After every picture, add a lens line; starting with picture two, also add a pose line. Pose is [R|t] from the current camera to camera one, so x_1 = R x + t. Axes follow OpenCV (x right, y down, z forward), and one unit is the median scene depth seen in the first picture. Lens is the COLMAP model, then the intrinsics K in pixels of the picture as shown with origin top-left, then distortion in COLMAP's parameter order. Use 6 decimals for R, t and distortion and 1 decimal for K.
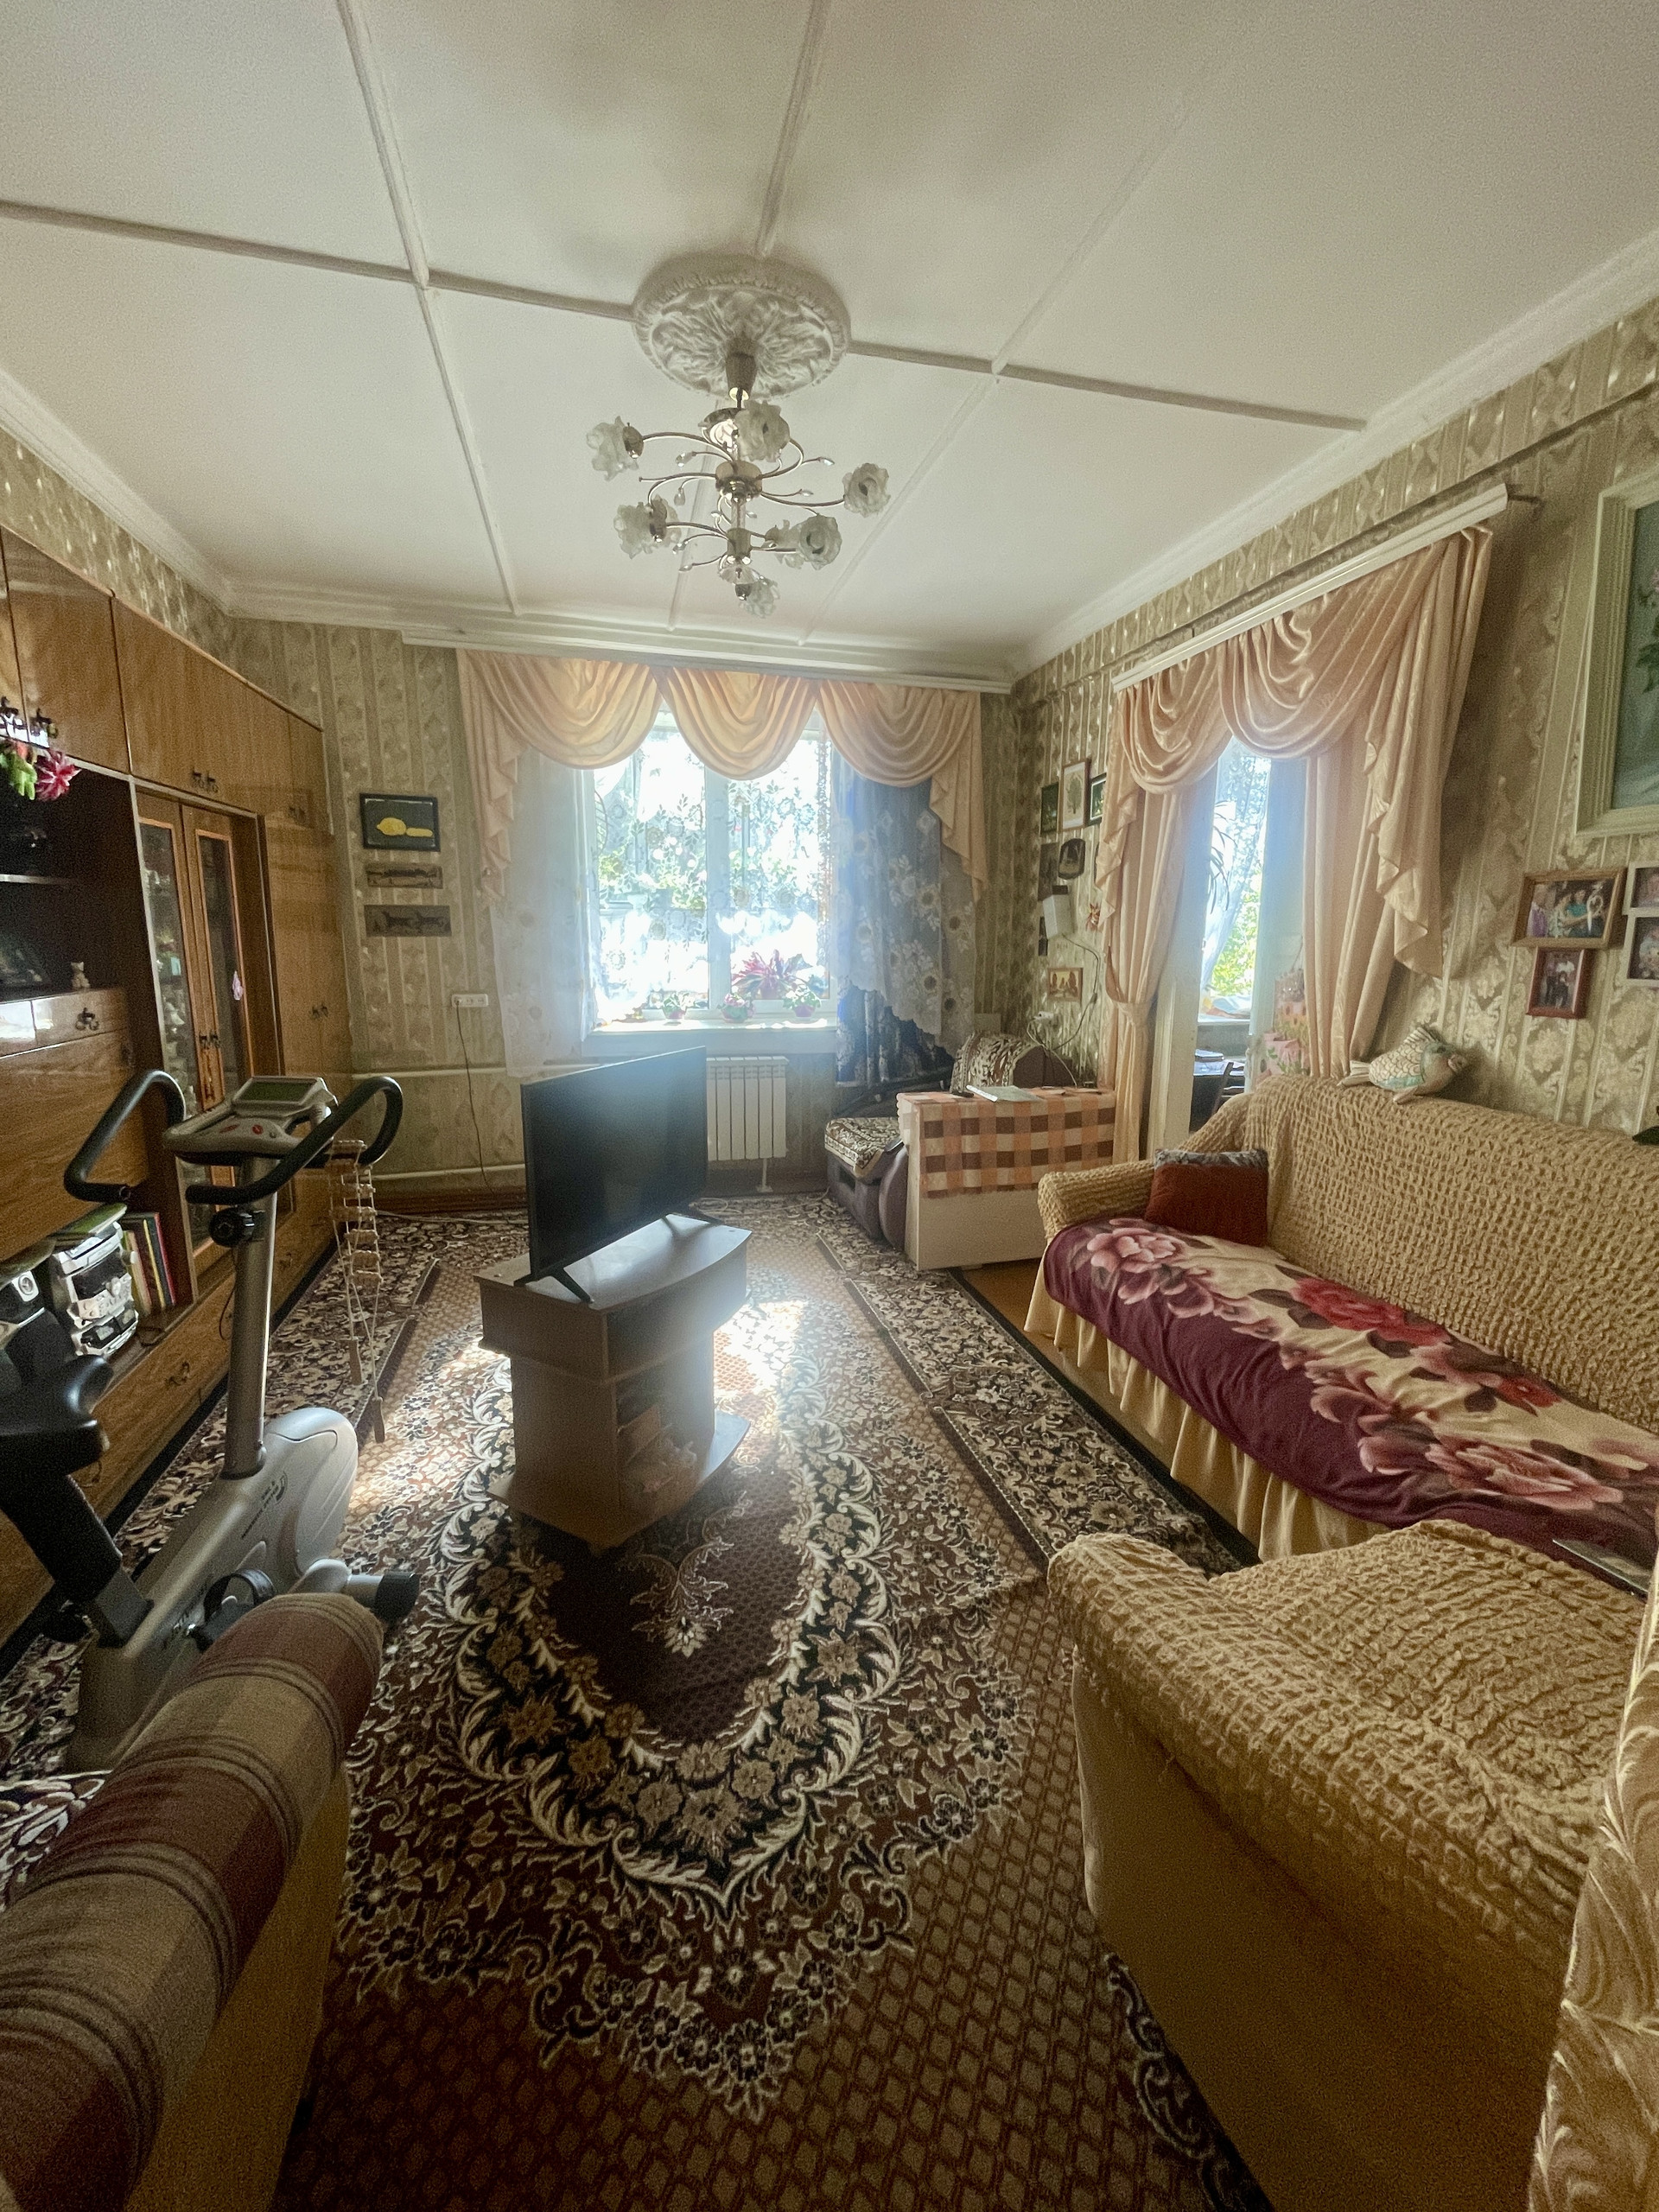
lens RADIAL K [[897.0, 0, 833.0], [0, 897.0, 1095.6], [0, 0, 1]] dist [-0.000993, -0.000066]
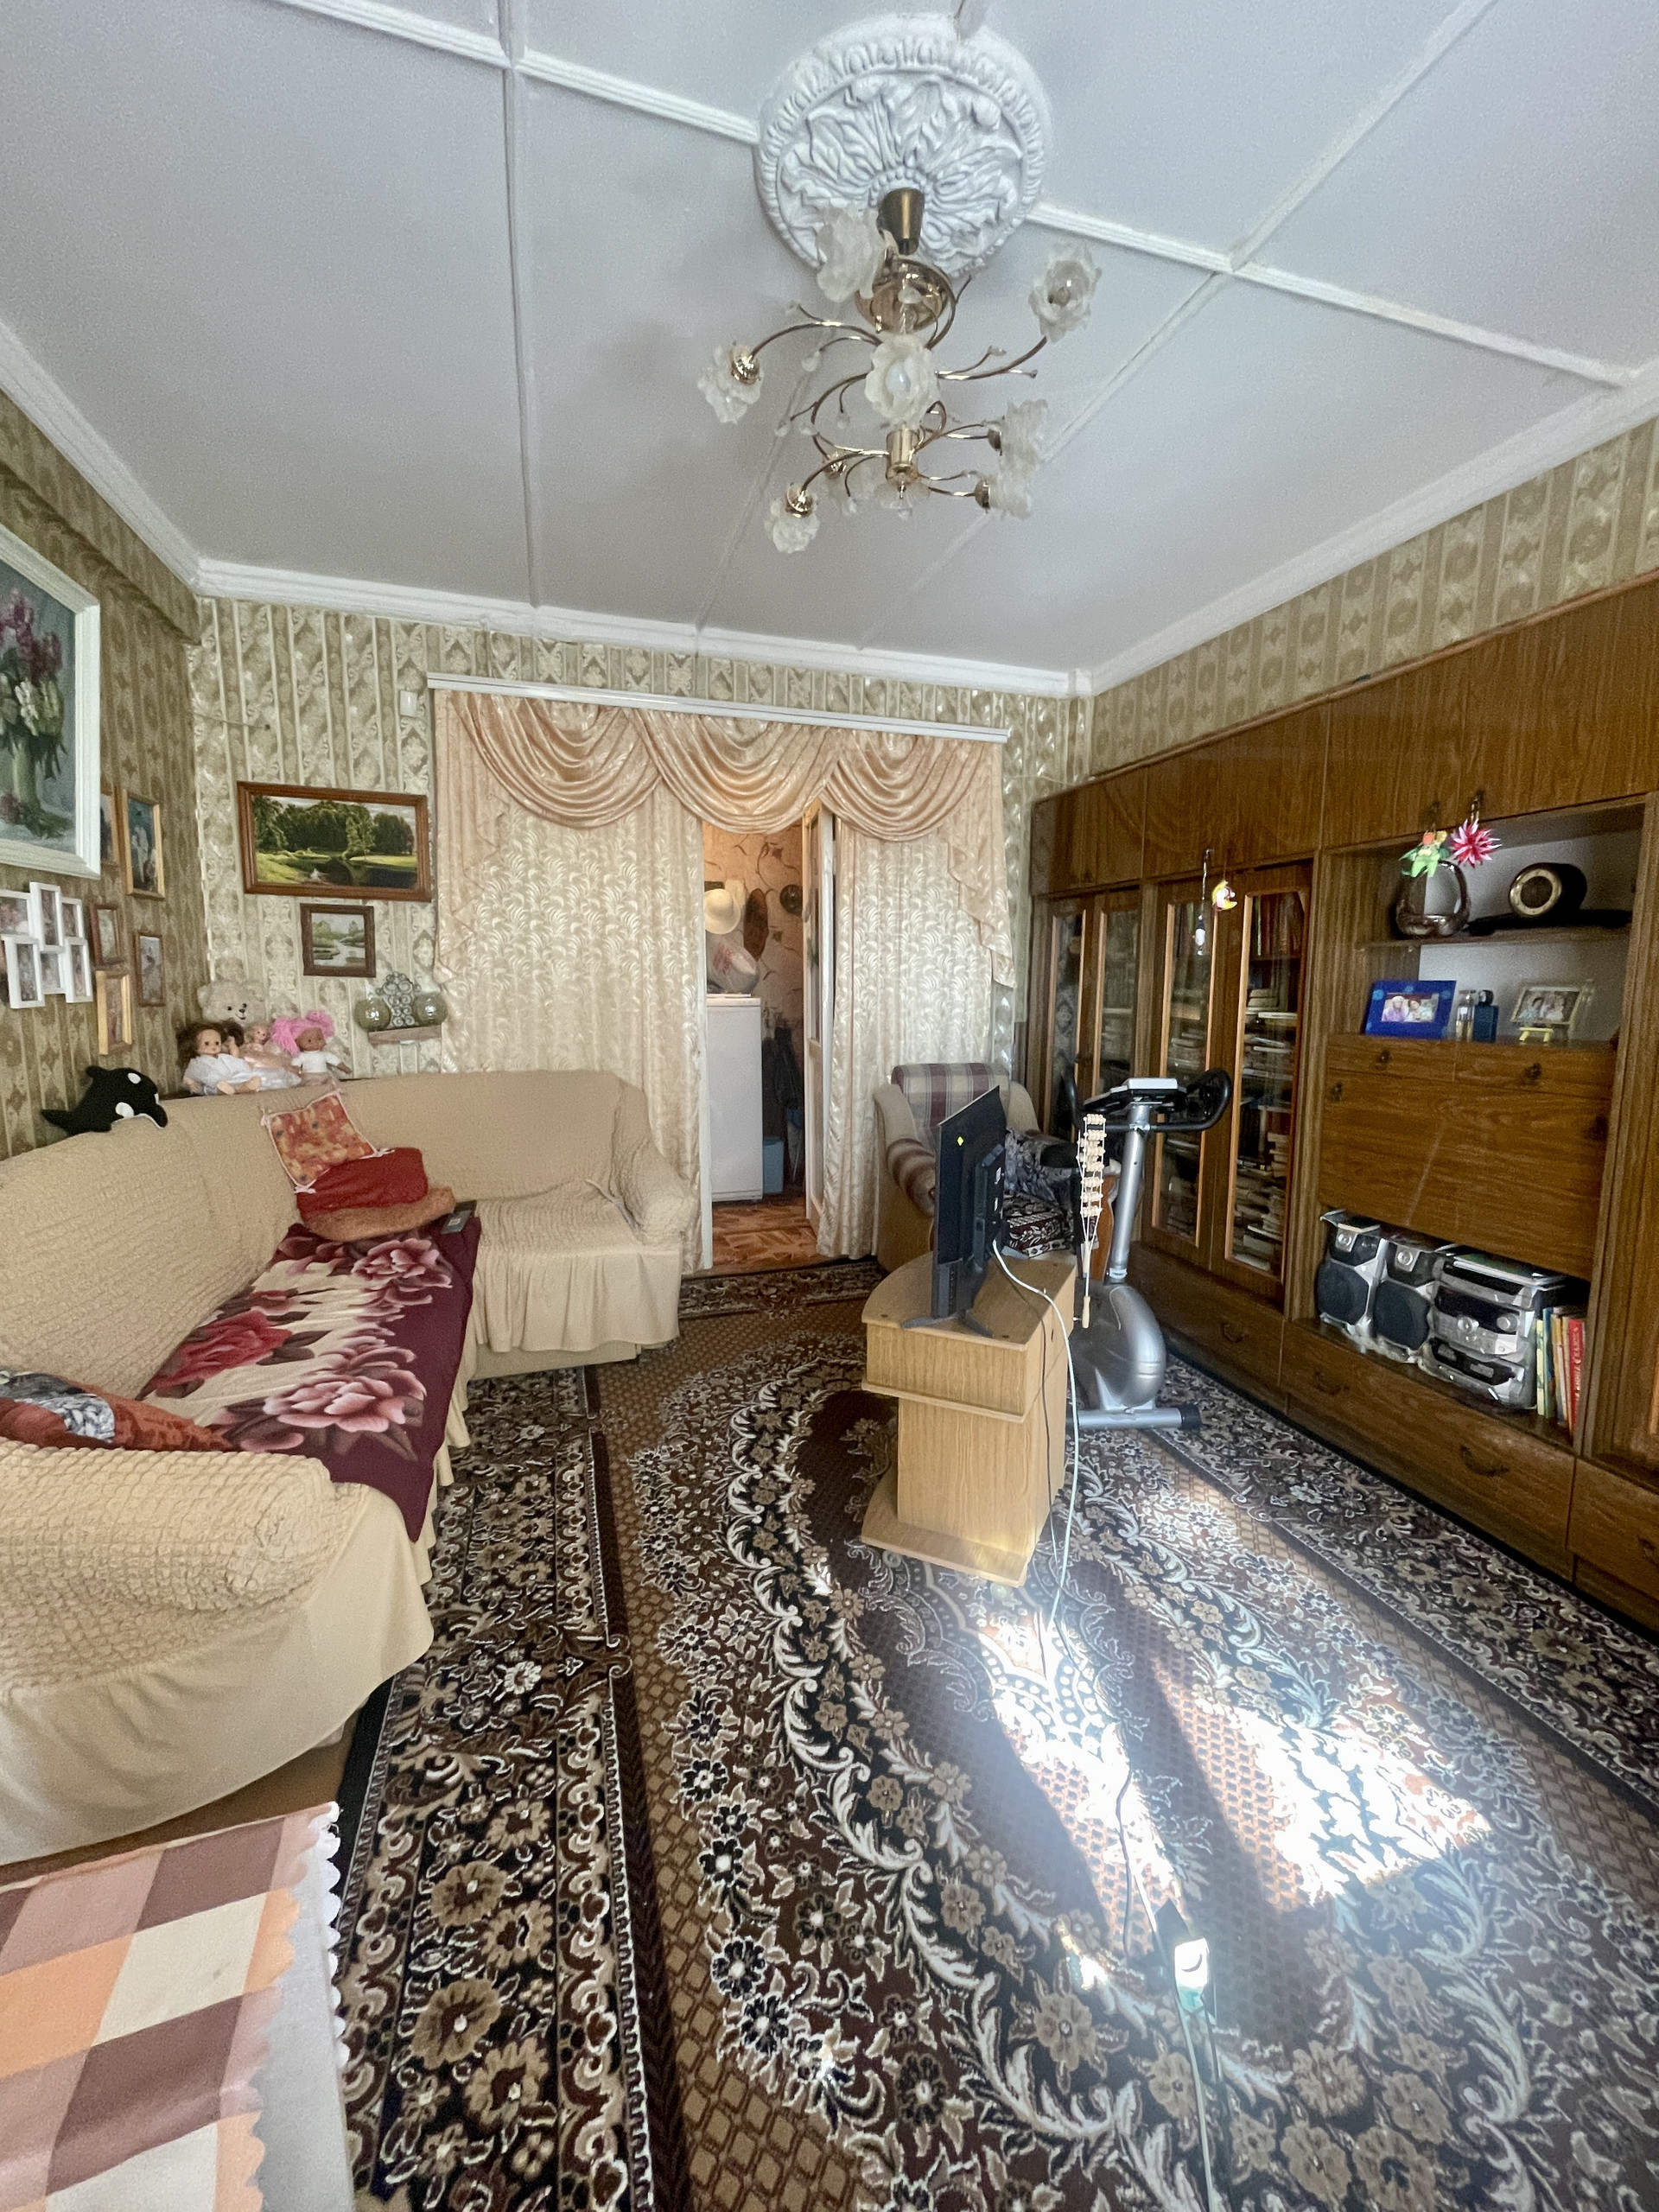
lens RADIAL K [[897.0, 0, 839.9], [0, 897.0, 1099.5], [0, 0, 1]] dist [-0.000993, -0.000066]
pose [[-0.998318, -0.009886, -0.057129, -0.019058], [-0.027184, 0.950149, 0.310607, -0.335891], [0.051210, 0.311638, -0.948820, 1.866992]]
